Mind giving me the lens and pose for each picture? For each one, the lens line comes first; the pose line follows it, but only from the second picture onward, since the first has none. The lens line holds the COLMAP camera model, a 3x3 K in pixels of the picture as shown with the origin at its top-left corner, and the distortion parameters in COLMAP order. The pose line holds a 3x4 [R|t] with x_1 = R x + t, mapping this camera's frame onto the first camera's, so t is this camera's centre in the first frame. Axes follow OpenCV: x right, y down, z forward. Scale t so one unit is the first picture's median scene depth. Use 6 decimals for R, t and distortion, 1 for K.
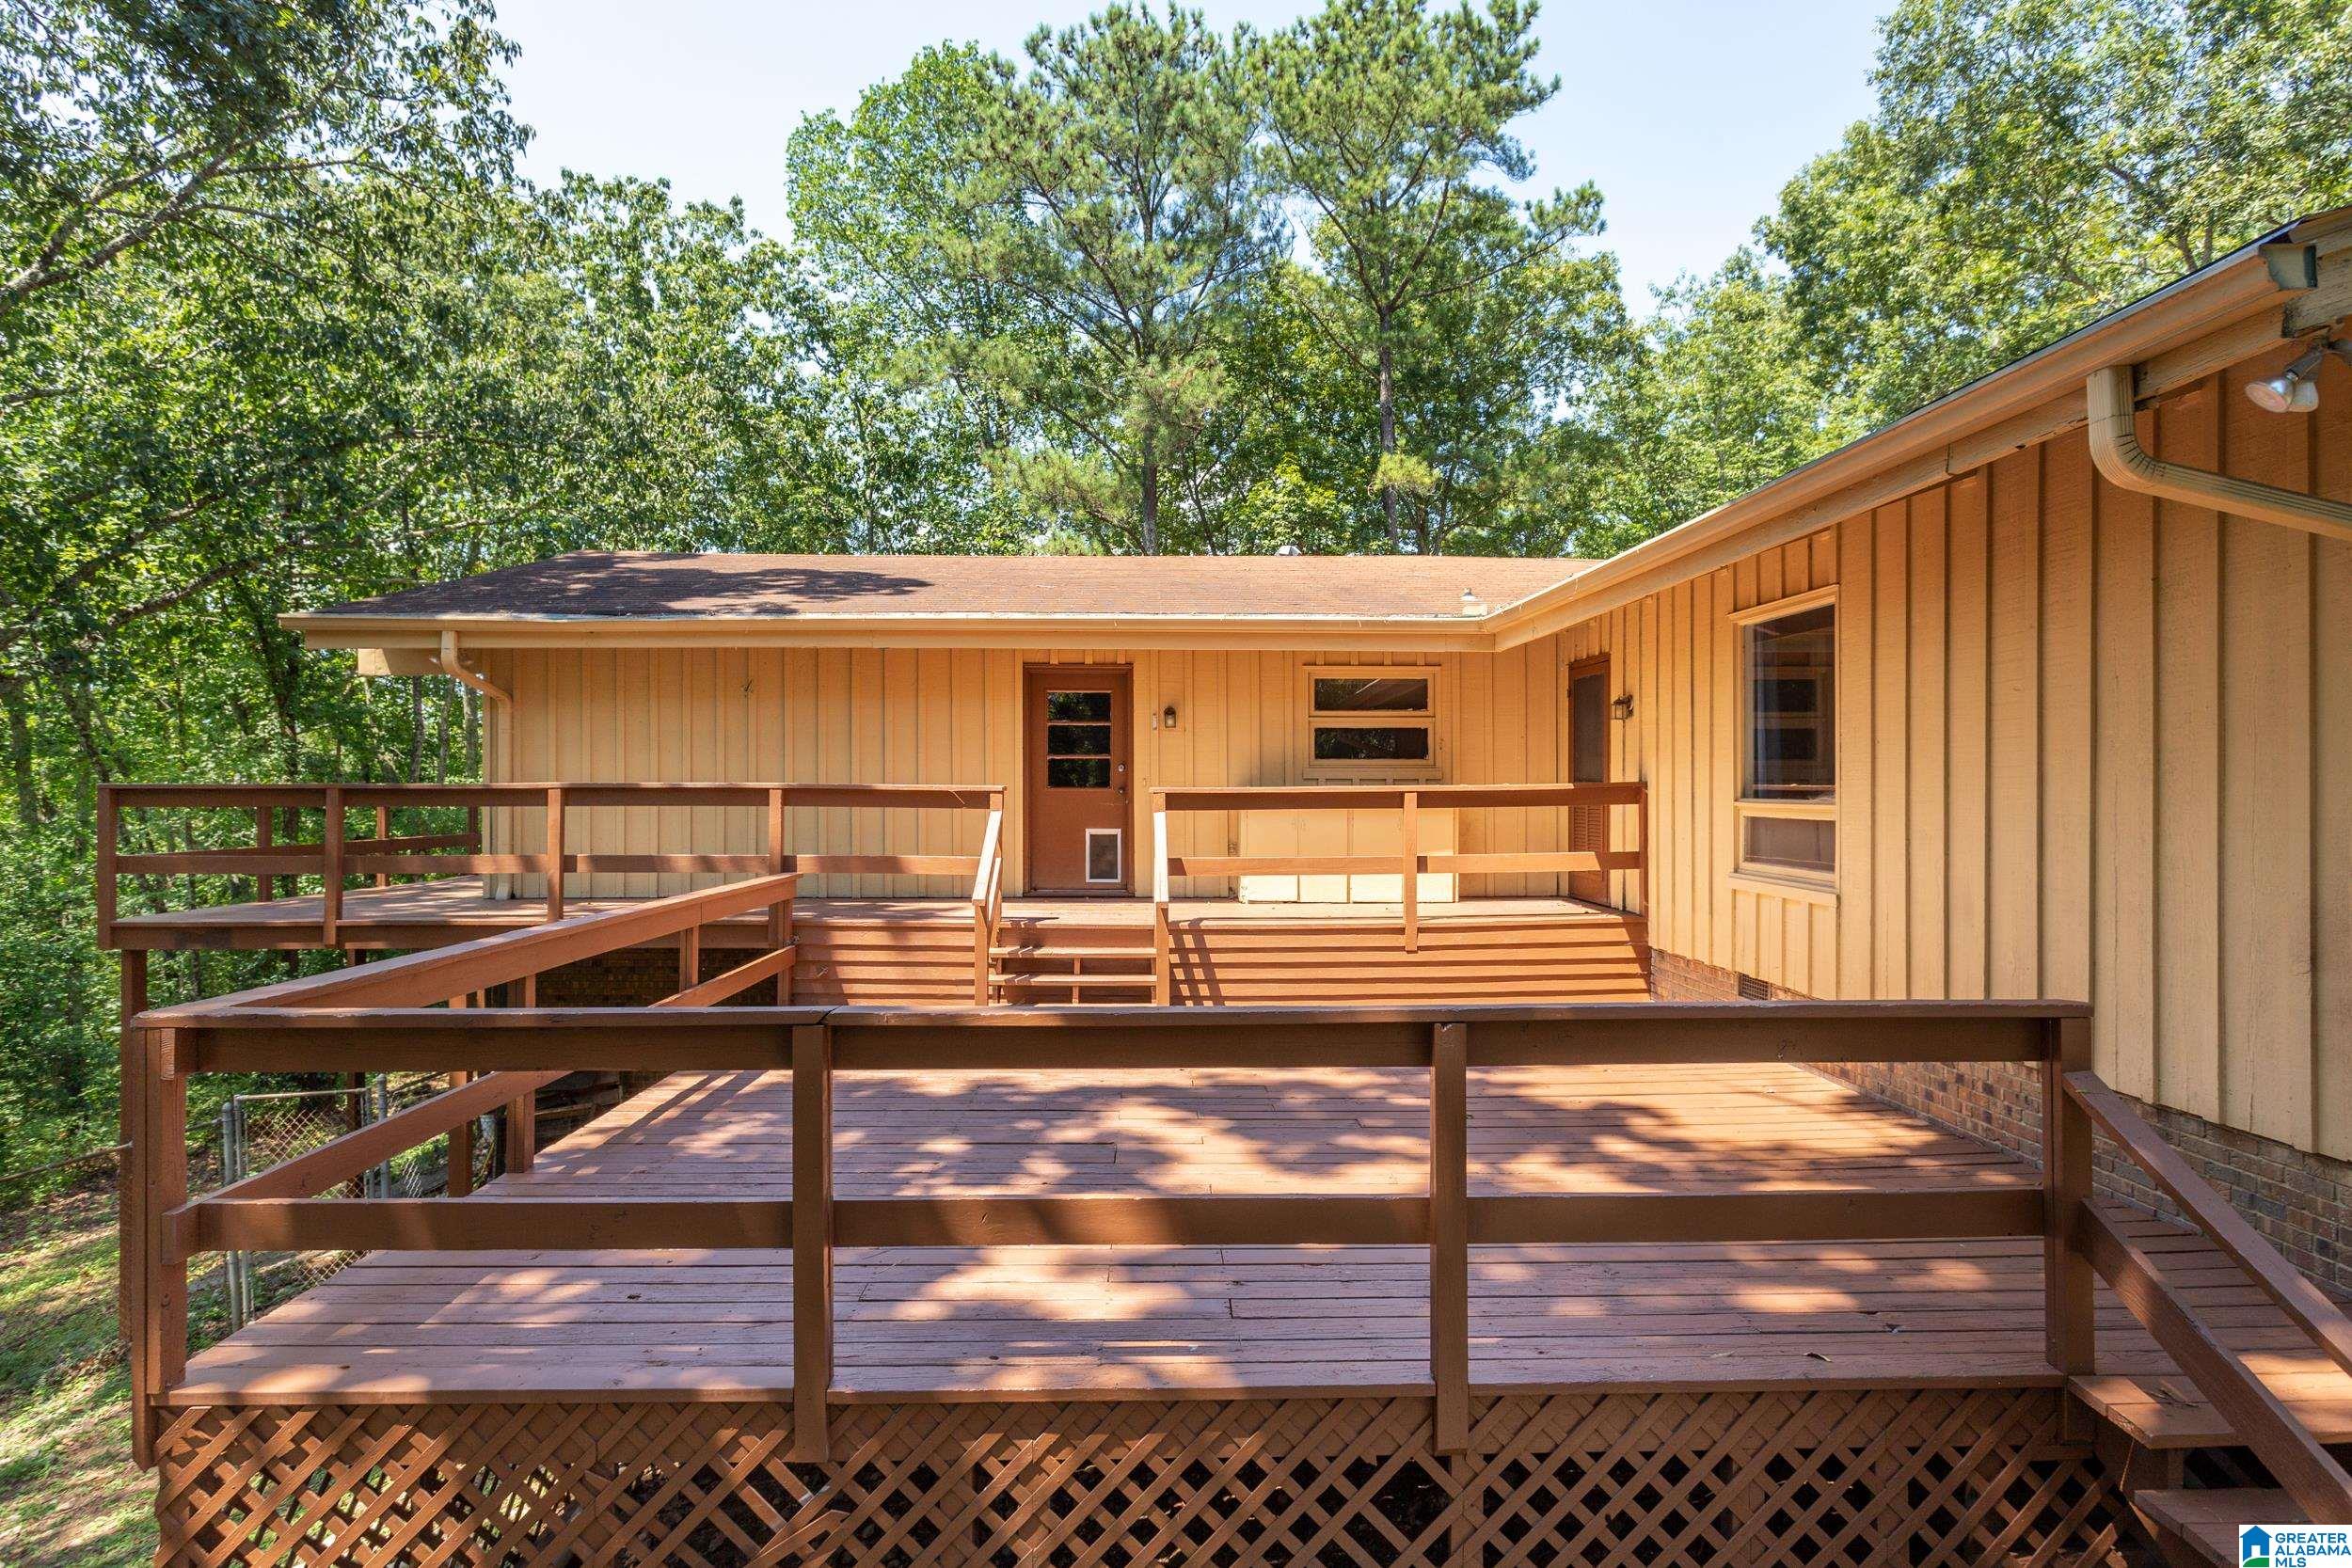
lens RADIAL K [[1199.6, 0, 1156.7], [0, 1199.6, 775.6], [0, 0, 1]] dist [-0.031118, 0.025371]
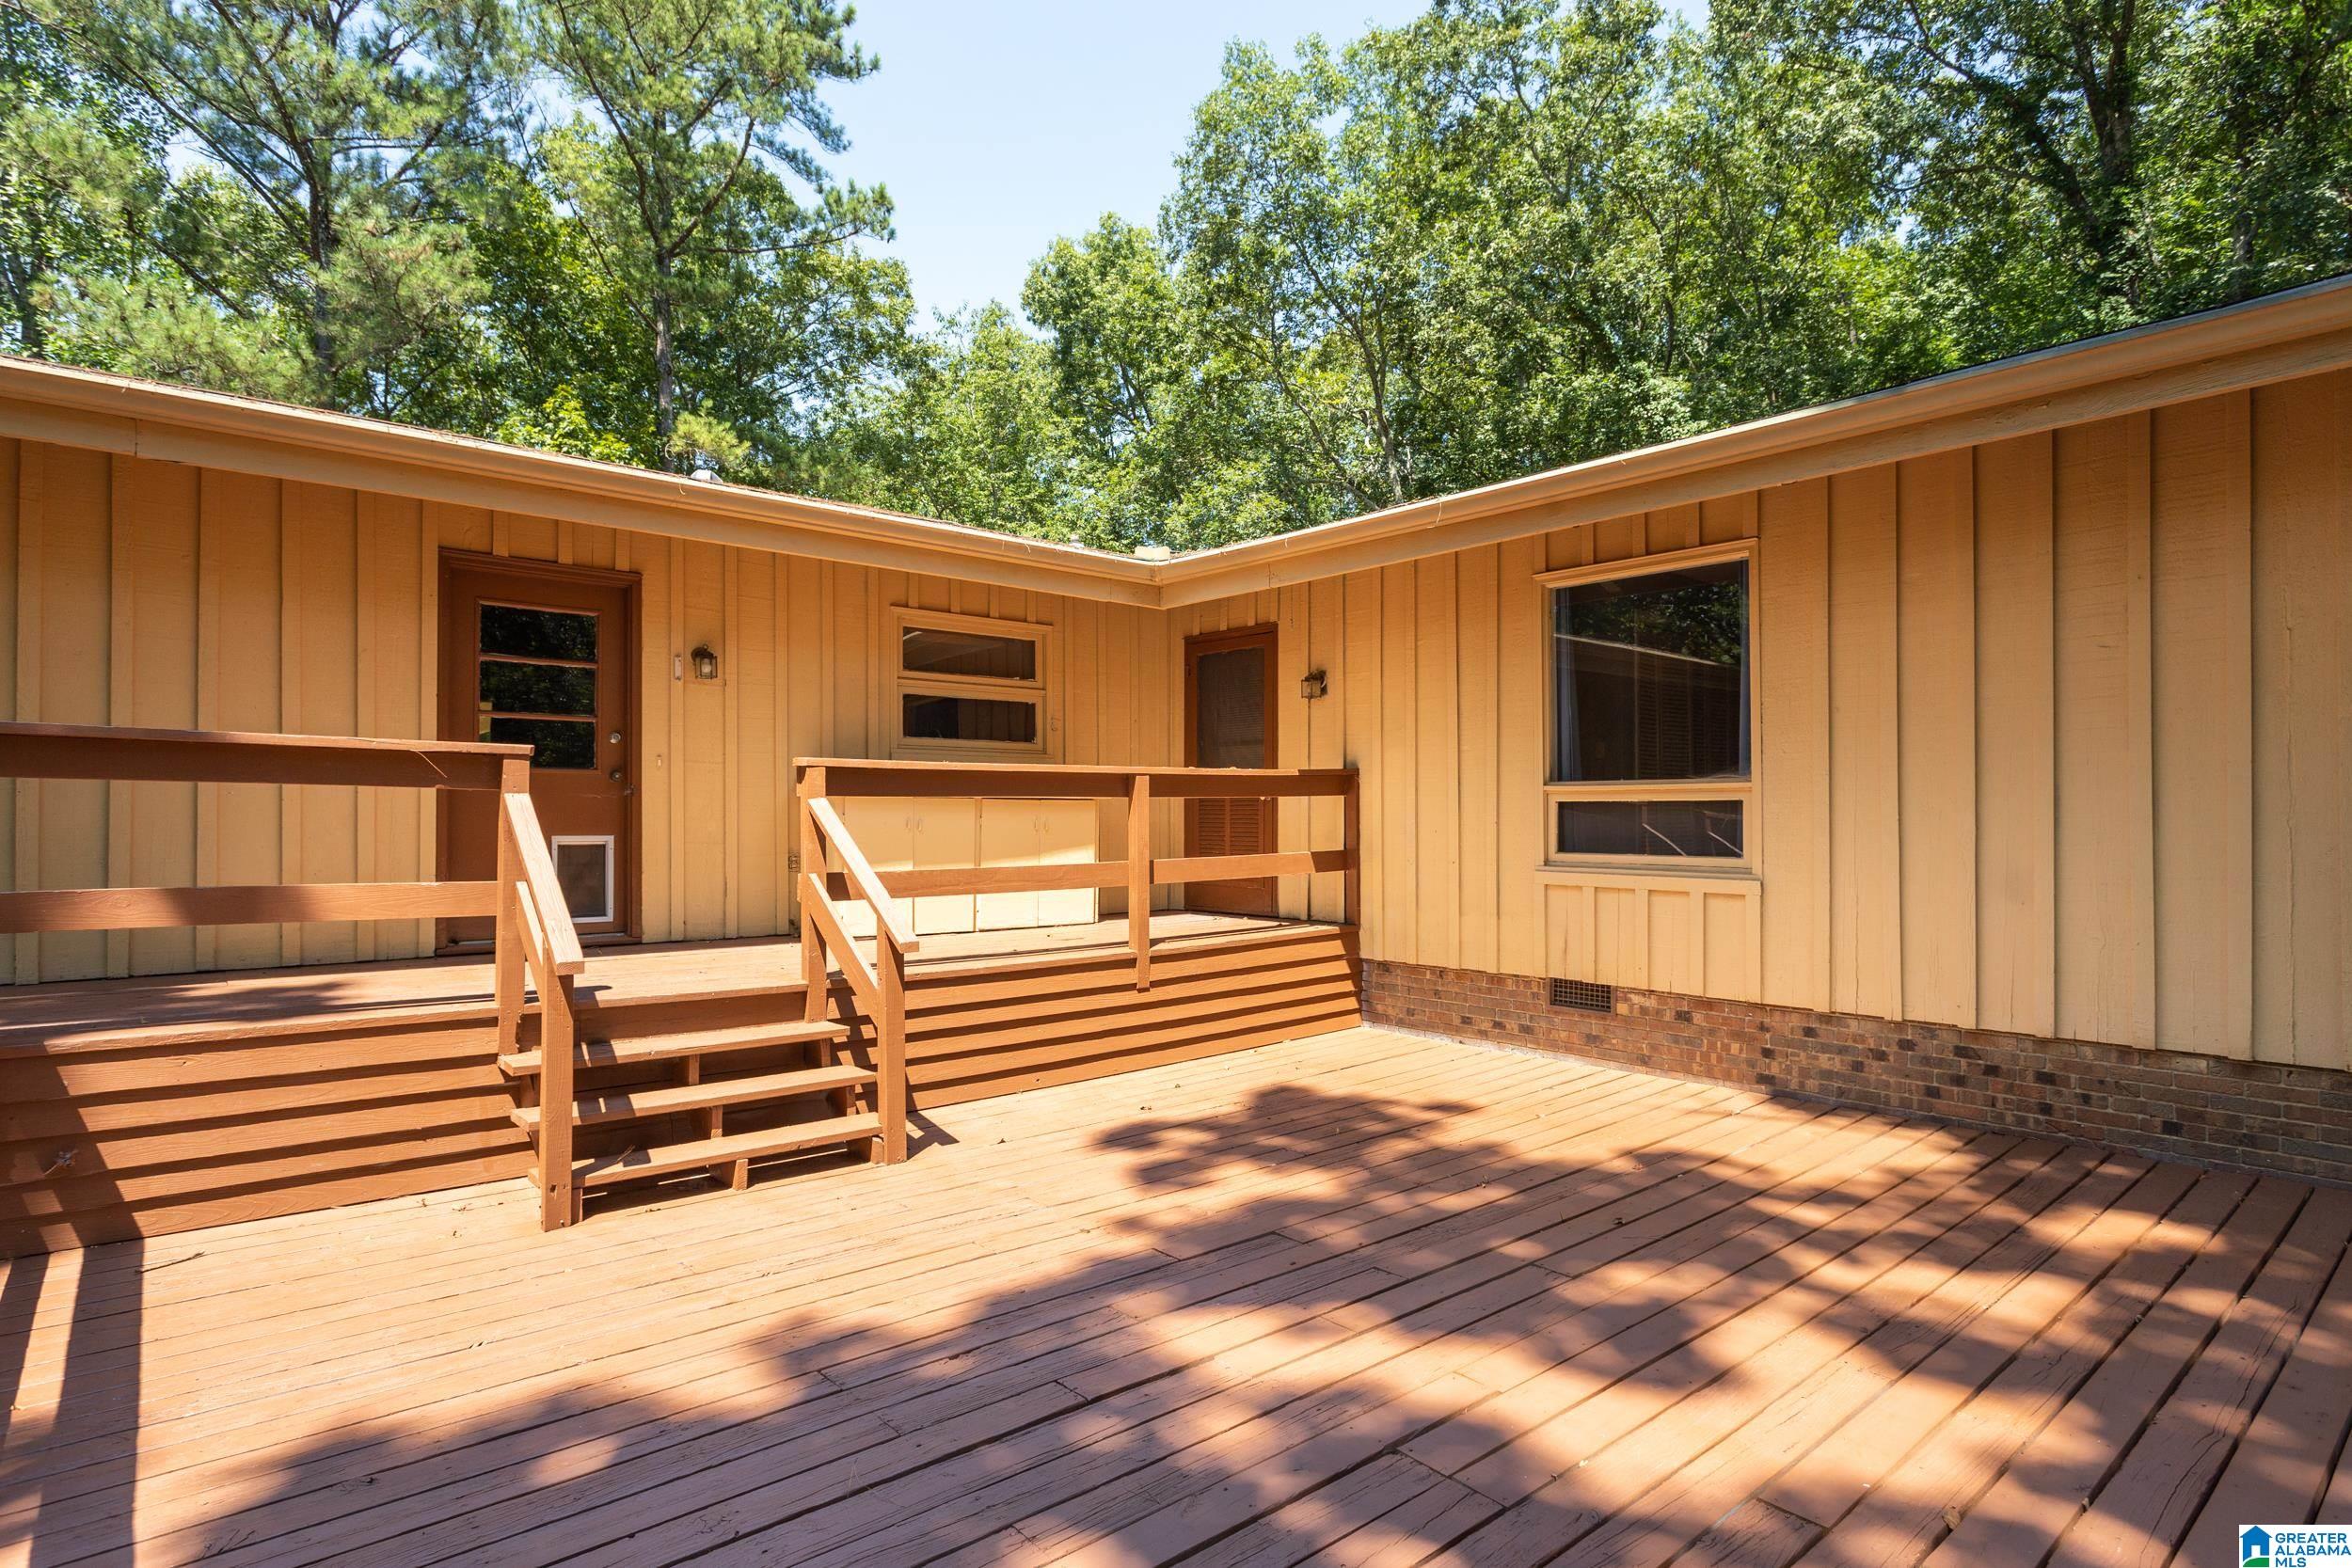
lens RADIAL K [[1199.6, 0, 1156.7], [0, 1199.6, 775.6], [0, 0, 1]] dist [-0.031118, 0.025371]
pose [[0.768646, 0.023364, 0.639247, -0.215570], [-0.006233, 0.999559, -0.029038, 0.030310], [-0.639644, 0.018336, 0.768453, 0.354225]]
